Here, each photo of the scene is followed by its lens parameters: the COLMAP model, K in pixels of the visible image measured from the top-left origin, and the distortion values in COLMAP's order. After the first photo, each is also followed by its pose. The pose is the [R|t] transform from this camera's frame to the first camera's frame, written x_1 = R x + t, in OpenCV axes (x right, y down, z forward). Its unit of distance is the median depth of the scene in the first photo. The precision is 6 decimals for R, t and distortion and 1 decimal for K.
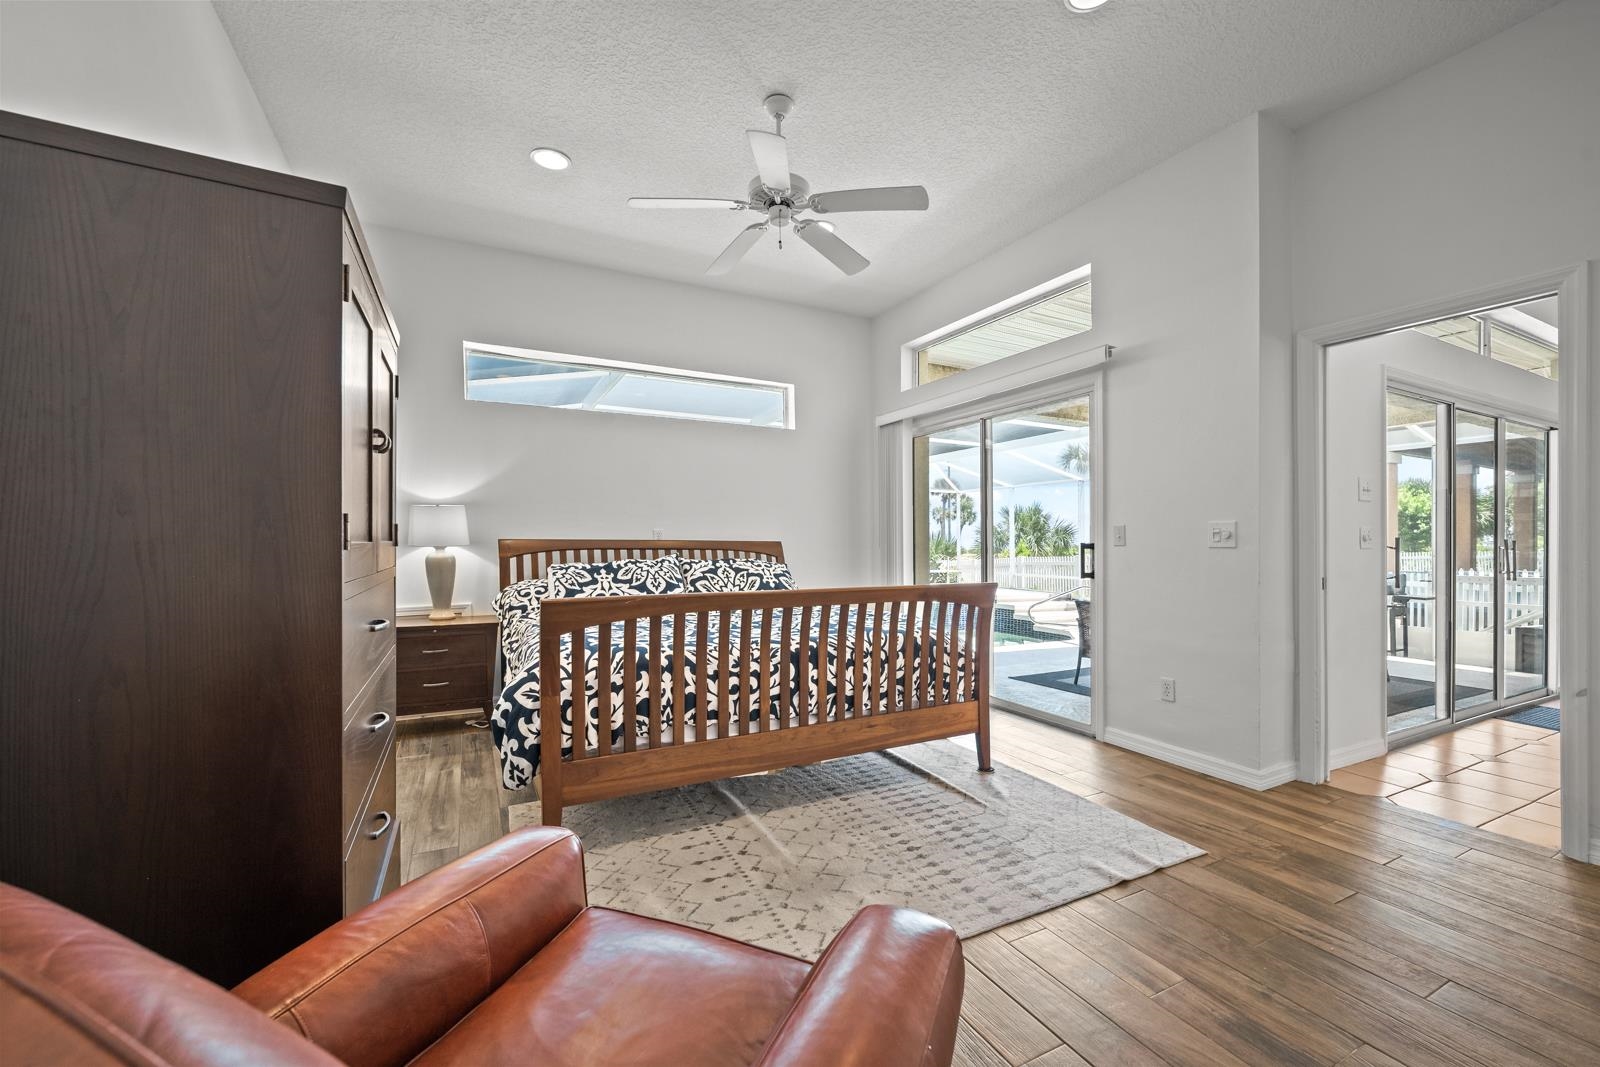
lens RADIAL K [[644.9, 0, 797.5], [0, 644.9, 547.2], [0, 0, 1]] dist [0.000860, 0.000136]
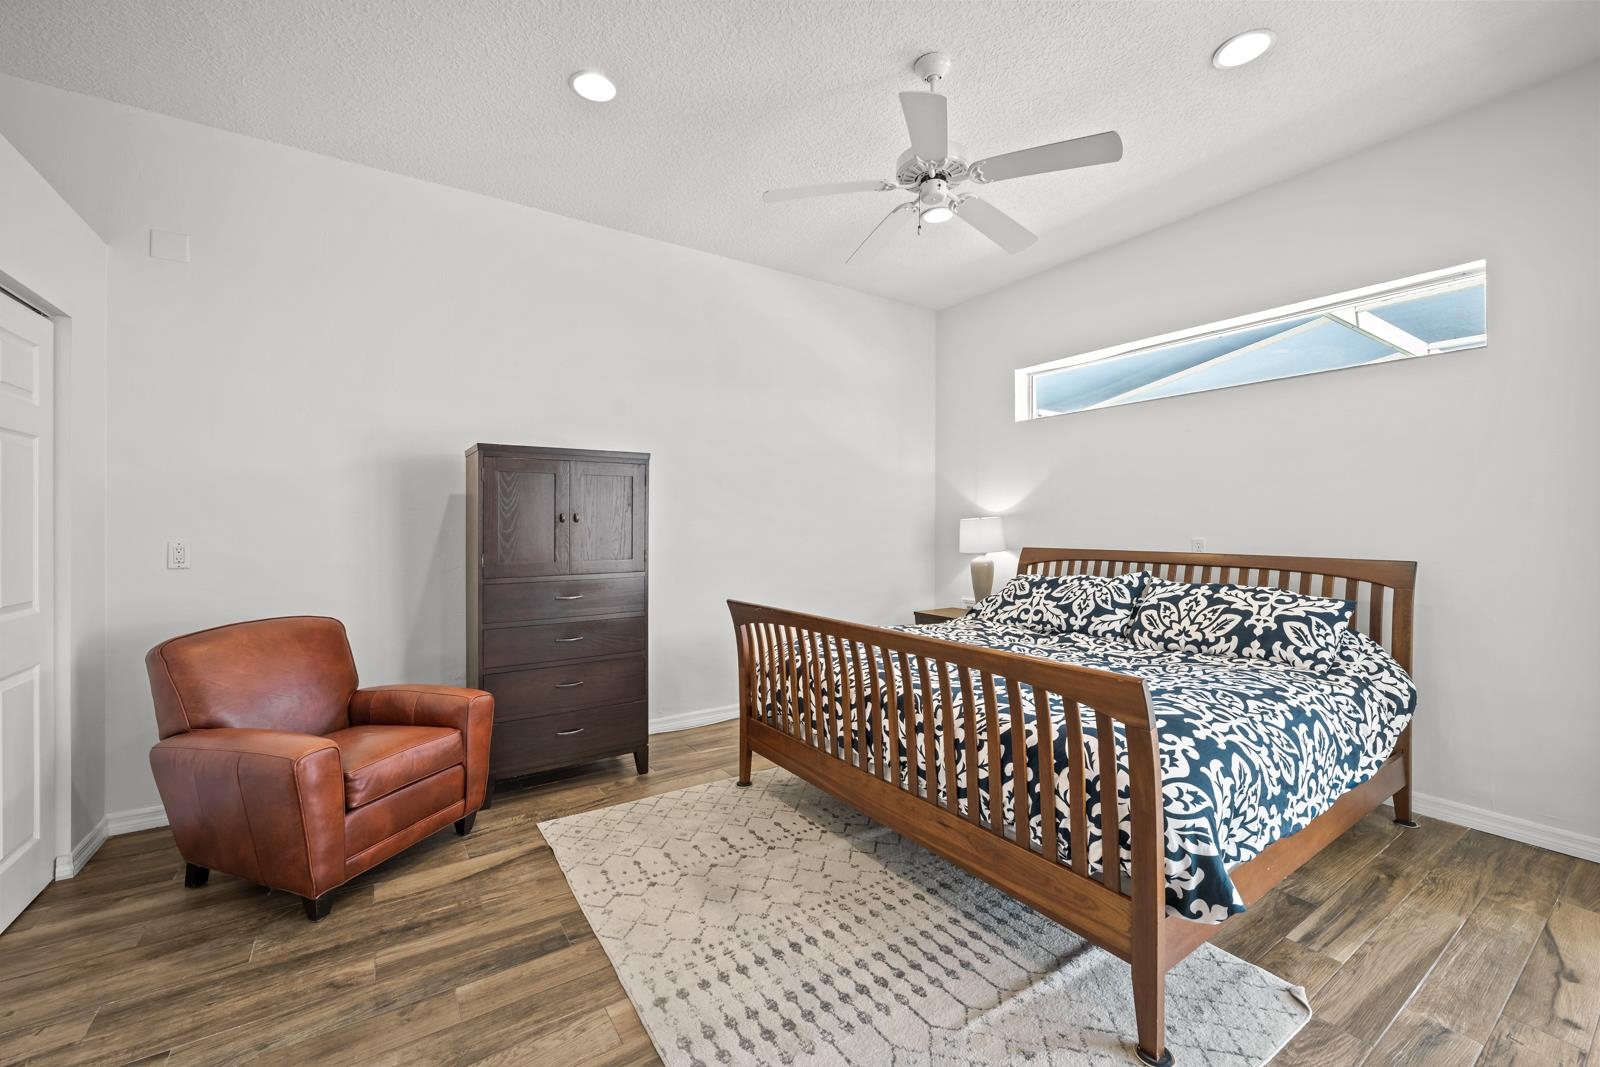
lens RADIAL K [[640.4, 0, 795.5], [0, 640.4, 536.0], [0, 0, 1]] dist [-0.002238, -0.000005]
pose [[0.112573, 0.009747, -0.993596, 0.872375], [-0.003395, 0.999950, 0.009425, -0.063583], [0.993638, 0.002312, 0.112600, 0.792364]]
